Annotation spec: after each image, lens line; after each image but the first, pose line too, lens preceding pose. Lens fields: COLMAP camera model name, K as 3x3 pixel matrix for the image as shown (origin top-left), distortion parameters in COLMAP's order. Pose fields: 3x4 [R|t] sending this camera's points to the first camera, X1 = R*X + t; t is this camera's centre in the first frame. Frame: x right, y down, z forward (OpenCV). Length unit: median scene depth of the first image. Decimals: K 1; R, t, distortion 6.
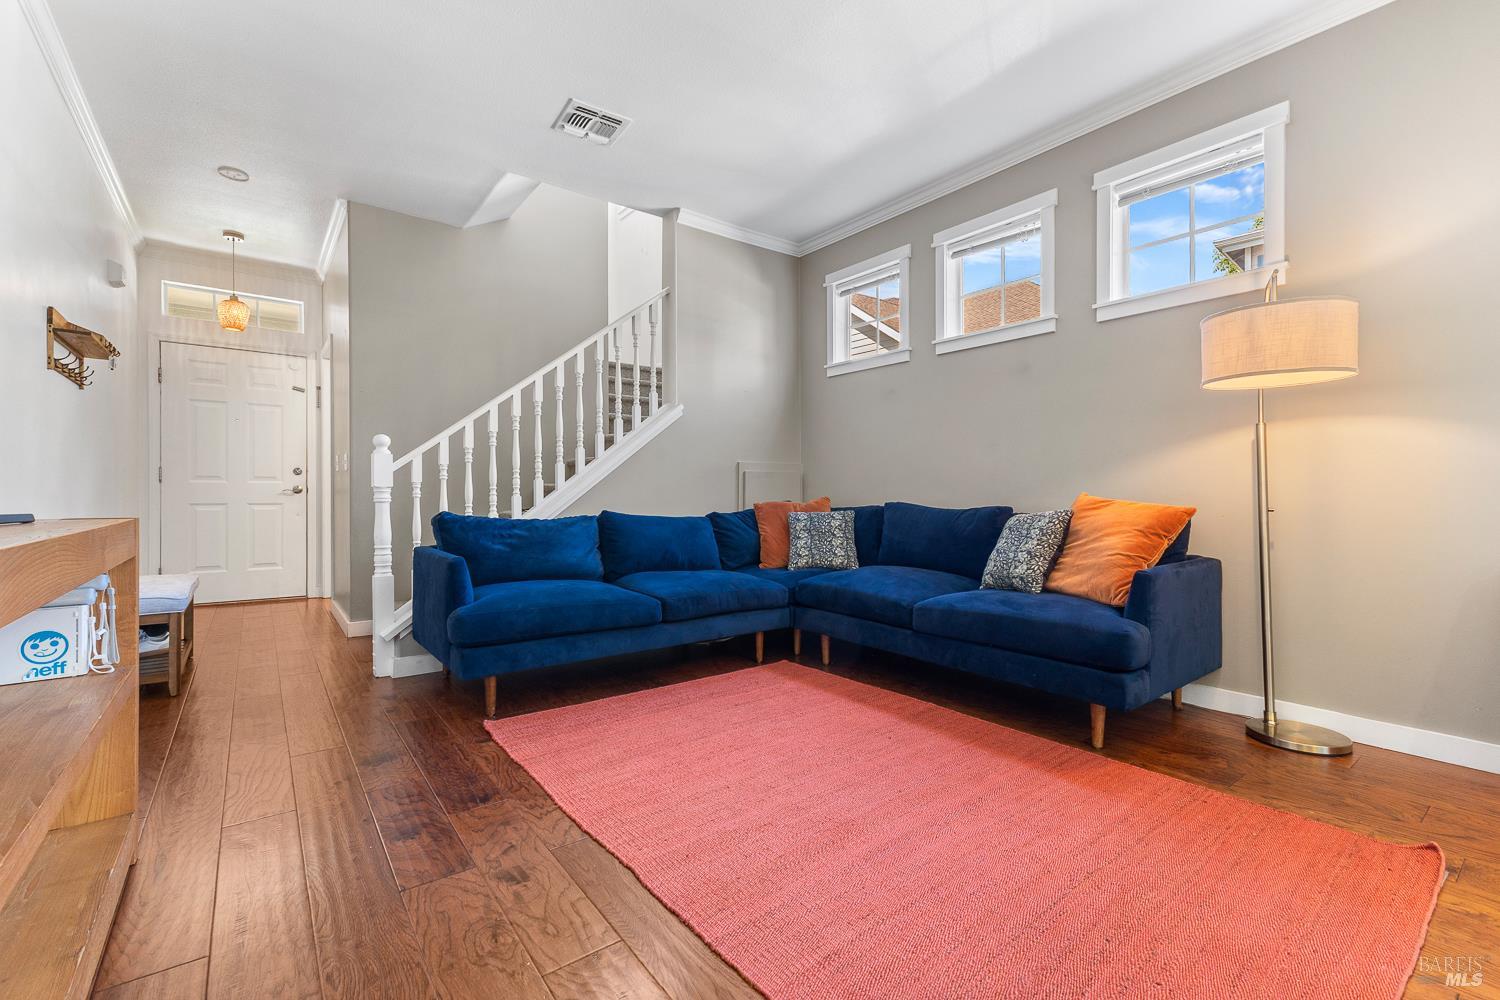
lens RADIAL K [[670.3, 0, 750.0], [0, 670.3, 500.0], [0, 0, 1]] dist [0.007968, -0.000246]
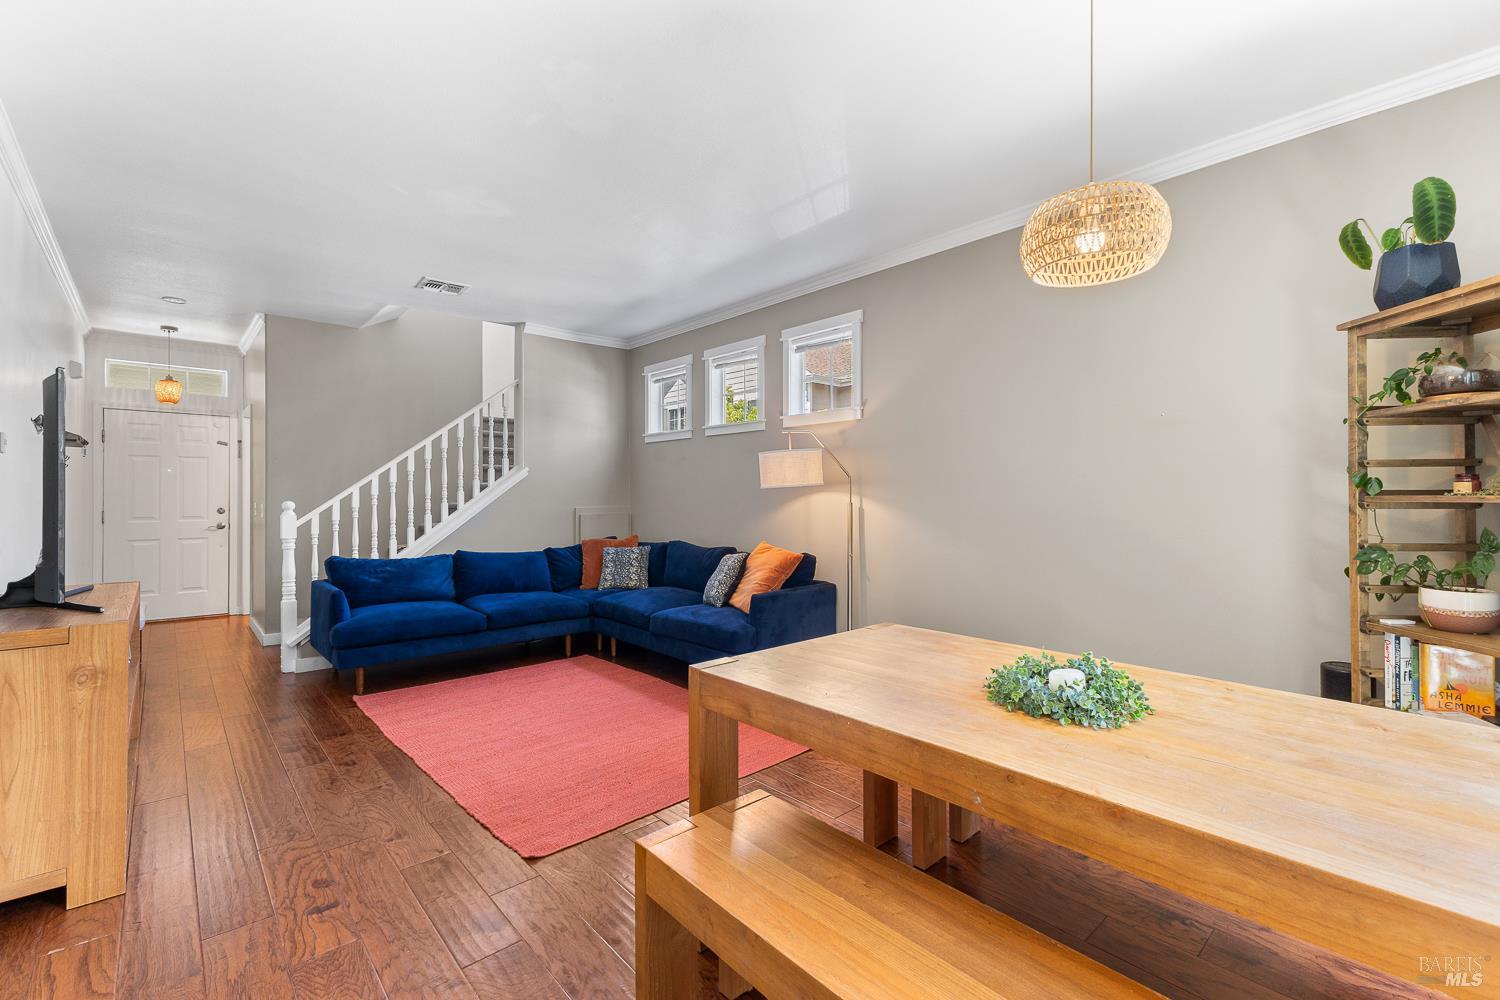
lens RADIAL K [[663.5, 0, 747.7], [0, 663.5, 494.8], [0, 0, 1]] dist [0.011322, -0.001179]
pose [[0.996502, -0.002625, 0.083525, 0.271561], [0.003737, 0.999906, -0.013166, -0.080300], [-0.083482, 0.013432, 0.996419, -0.437452]]
